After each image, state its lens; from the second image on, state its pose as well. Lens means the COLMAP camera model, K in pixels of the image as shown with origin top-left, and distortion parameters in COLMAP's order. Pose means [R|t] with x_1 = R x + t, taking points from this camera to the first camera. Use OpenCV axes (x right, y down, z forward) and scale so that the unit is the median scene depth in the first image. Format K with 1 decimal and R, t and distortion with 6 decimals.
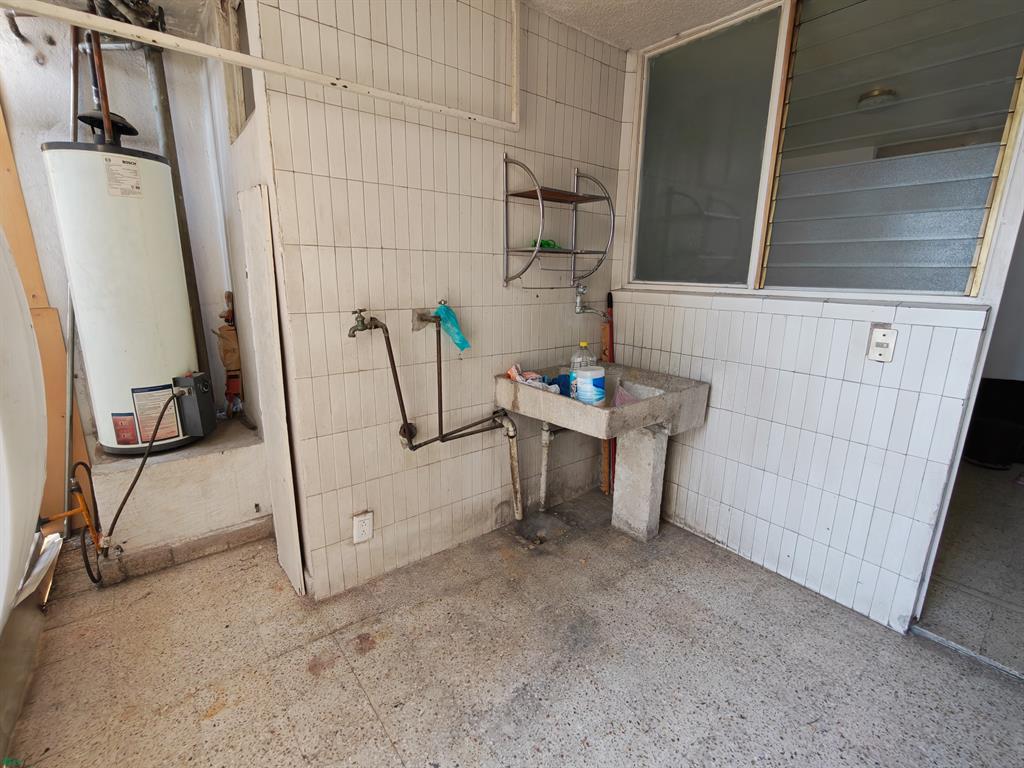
lens RADIAL K [[472.5, 0, 509.4], [0, 472.5, 385.9], [0, 0, 1]] dist [-0.002433, 0.001650]
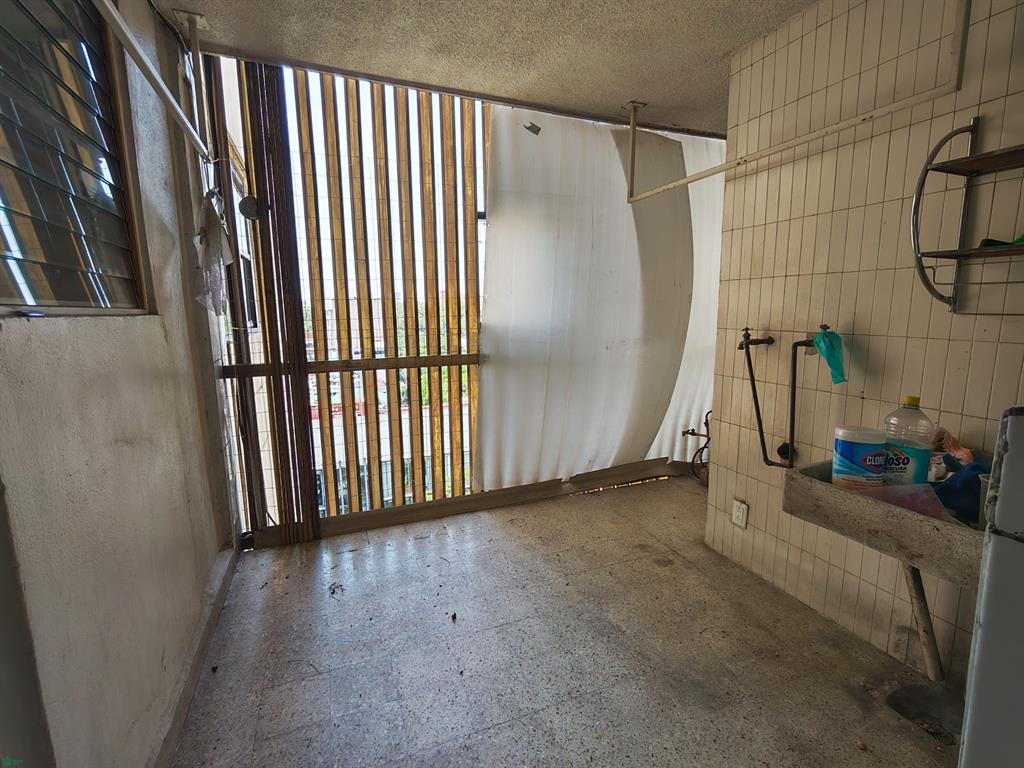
lens RADIAL K [[472.5, 0, 510.7], [0, 472.5, 382.7], [0, 0, 1]] dist [-0.002433, 0.001650]
pose [[-0.292033, 0.134765, -0.946866, 0.996219], [-0.220099, 0.953981, 0.203660, -0.133054], [0.930738, 0.267880, -0.248932, 0.730598]]
